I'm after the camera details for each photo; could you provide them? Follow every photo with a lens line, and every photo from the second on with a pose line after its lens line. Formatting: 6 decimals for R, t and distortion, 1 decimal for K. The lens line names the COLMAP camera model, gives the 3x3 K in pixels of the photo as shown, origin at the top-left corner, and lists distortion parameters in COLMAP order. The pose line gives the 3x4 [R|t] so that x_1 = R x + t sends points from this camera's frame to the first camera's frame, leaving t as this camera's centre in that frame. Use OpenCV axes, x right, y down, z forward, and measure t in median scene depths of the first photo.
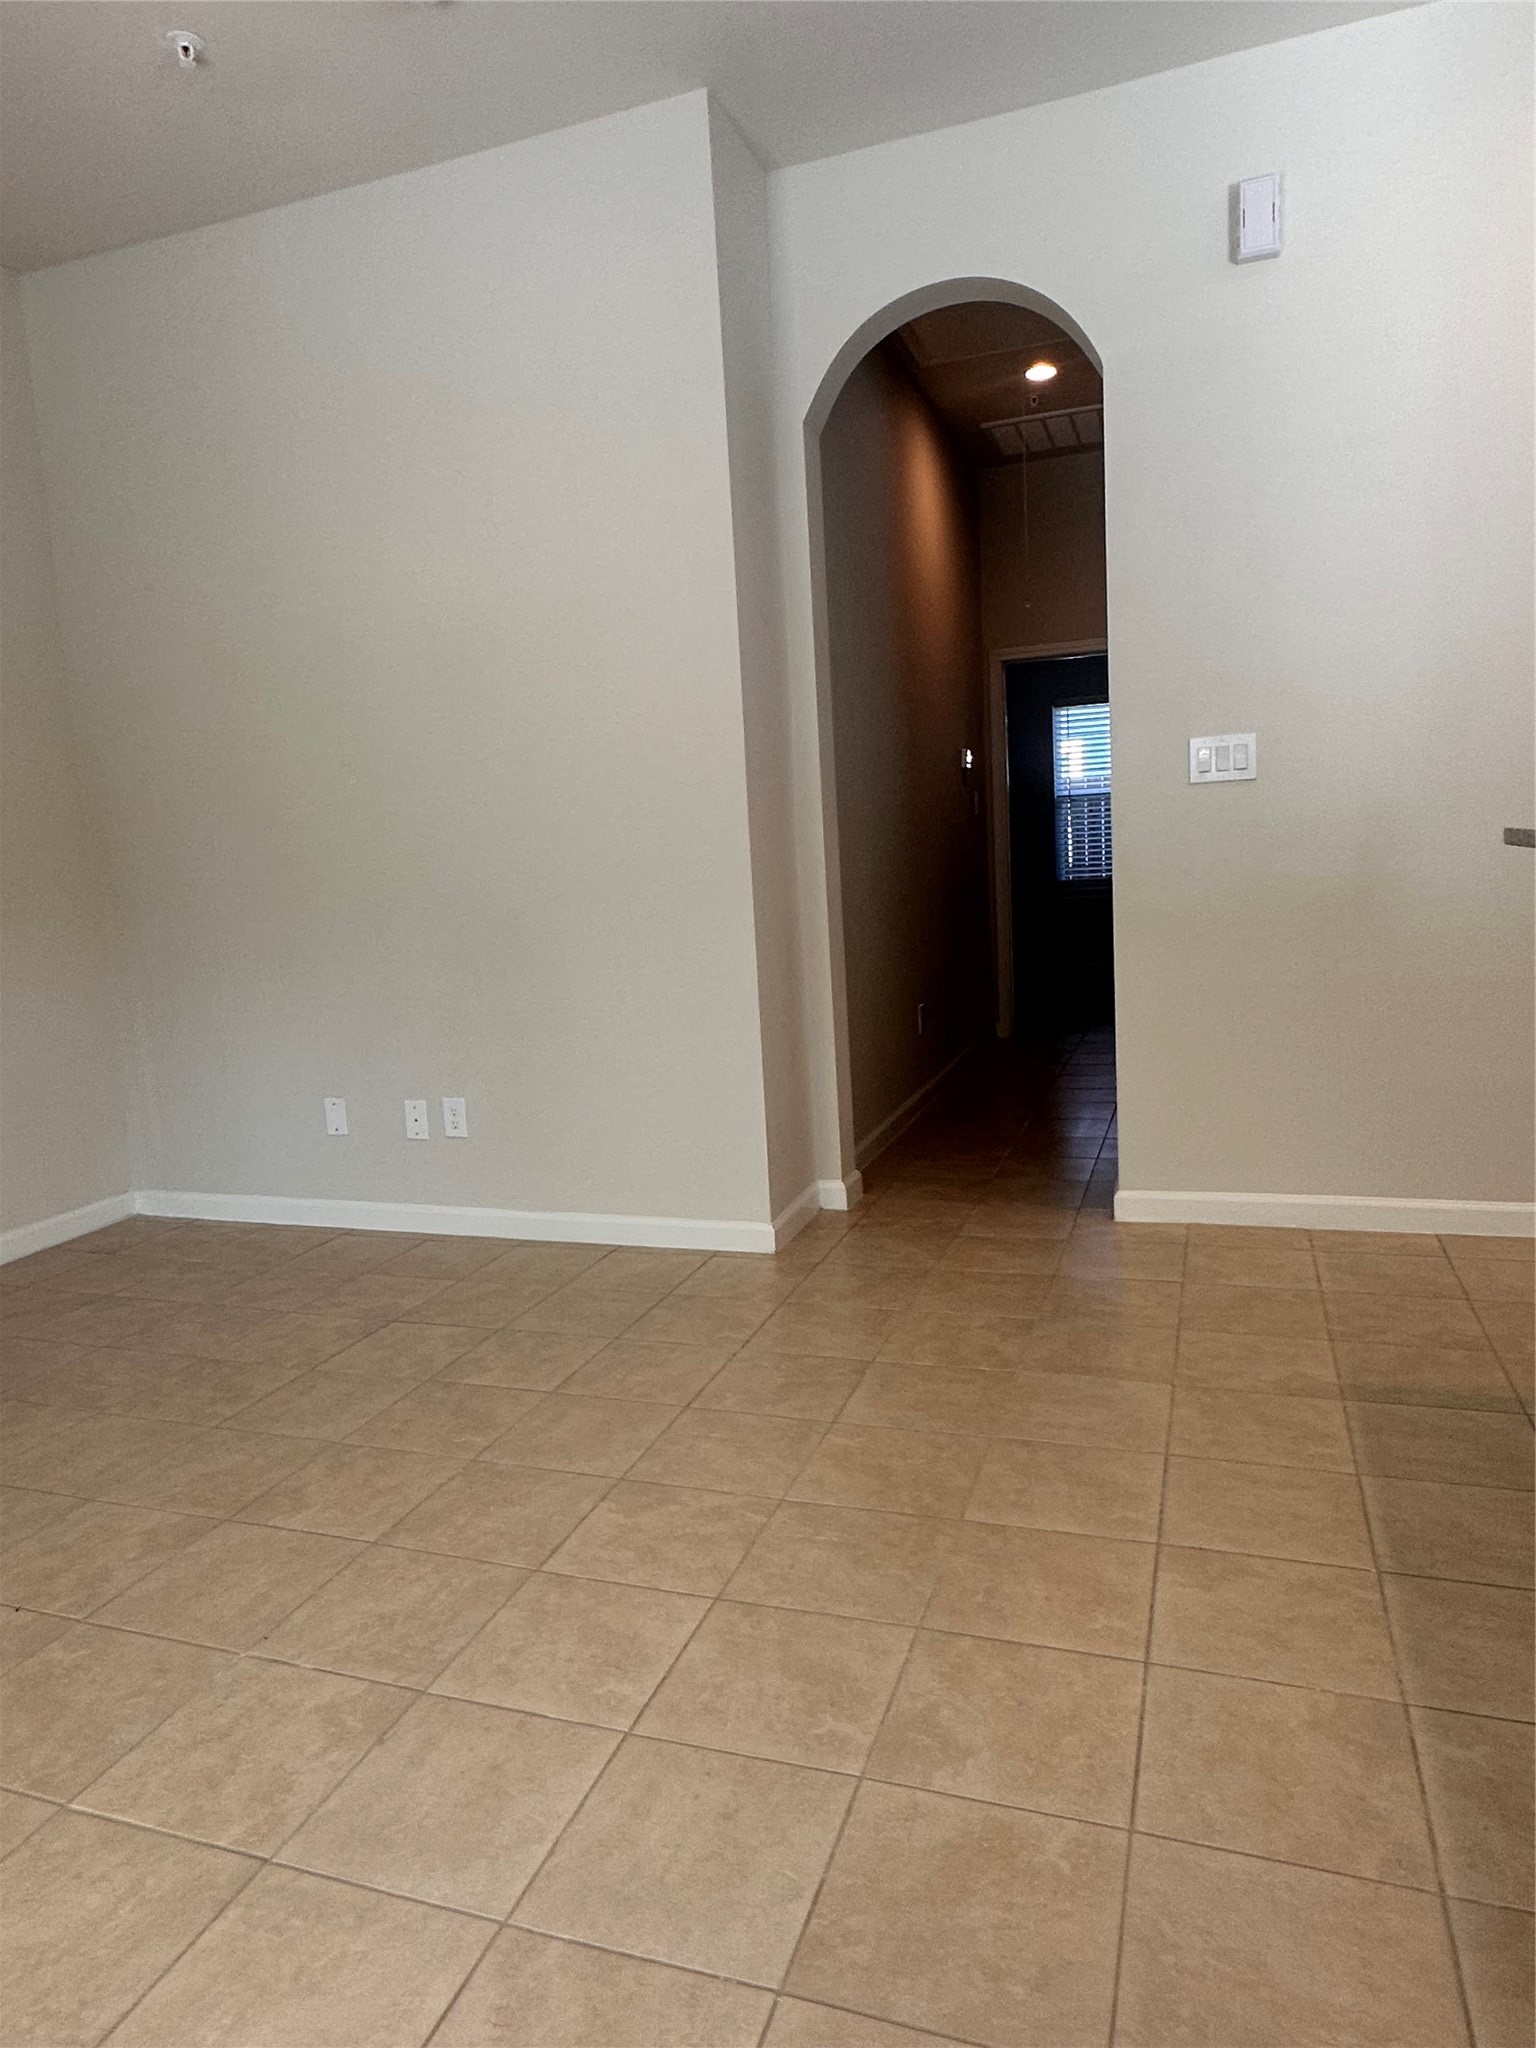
lens RADIAL K [[1302.6, 0, 768.0], [0, 1302.6, 1024.0], [0, 0, 1]] dist [0.000716, 0.001005]
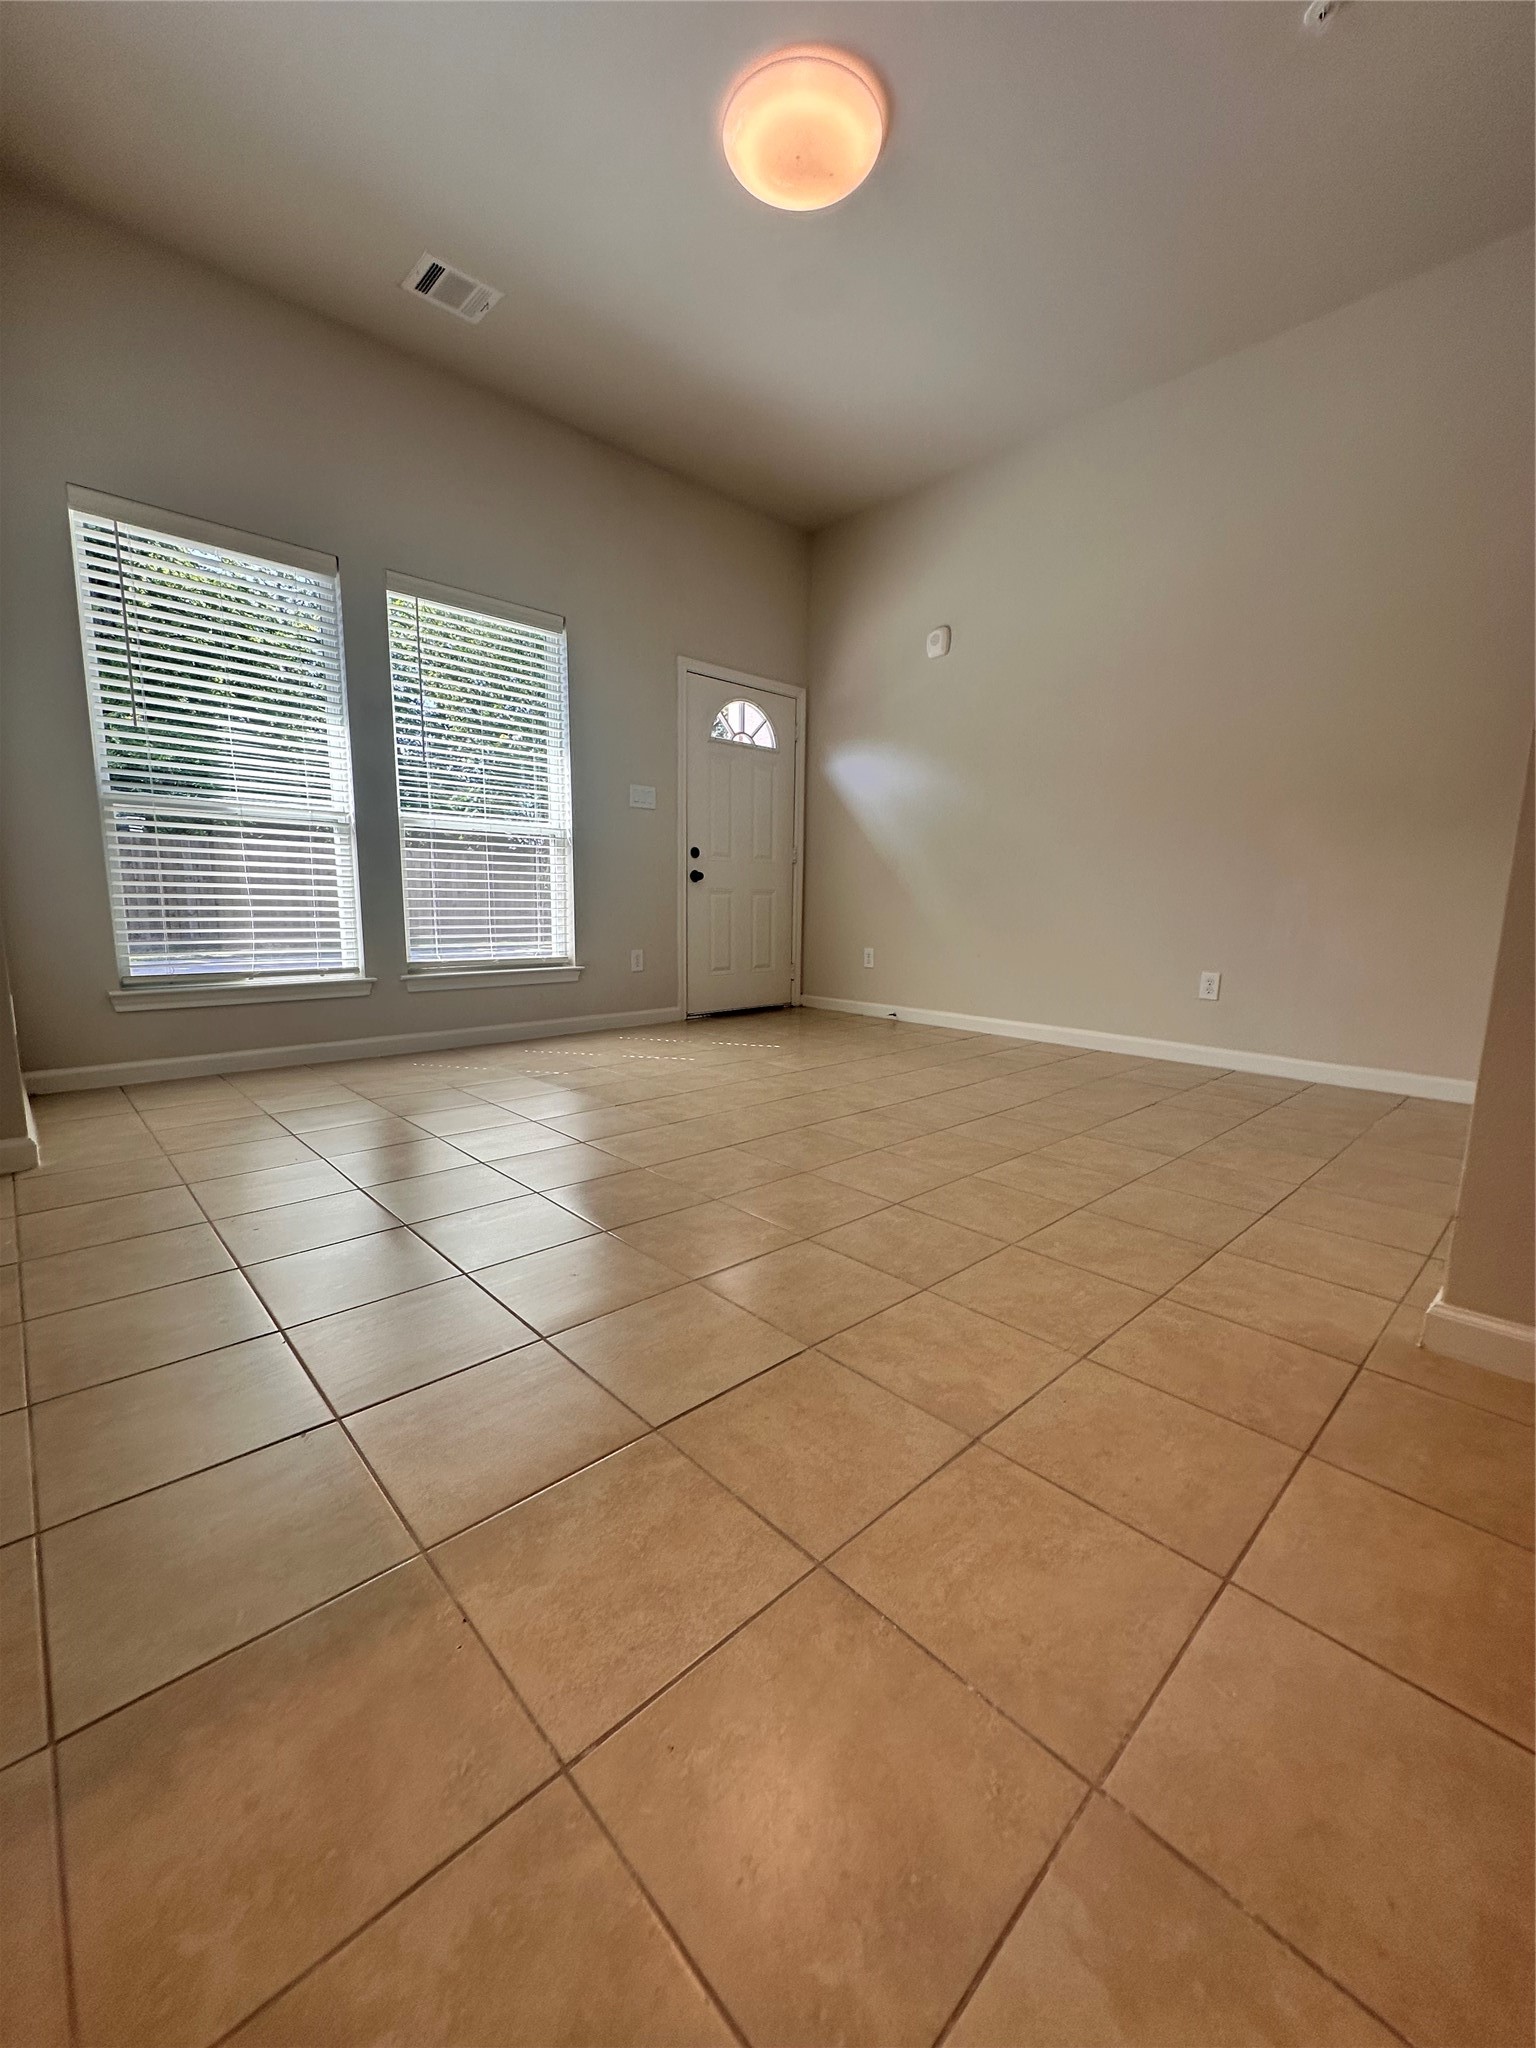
lens RADIAL K [[816.7, 0, 768.0], [0, 816.7, 1024.0], [0, 0, 1]] dist [0.001597, 0.000208]
pose [[-0.456334, 0.178100, -0.871803, 0.568989], [-0.112823, 0.960275, 0.255230, -0.037341], [0.882627, 0.214829, -0.418112, 1.091292]]
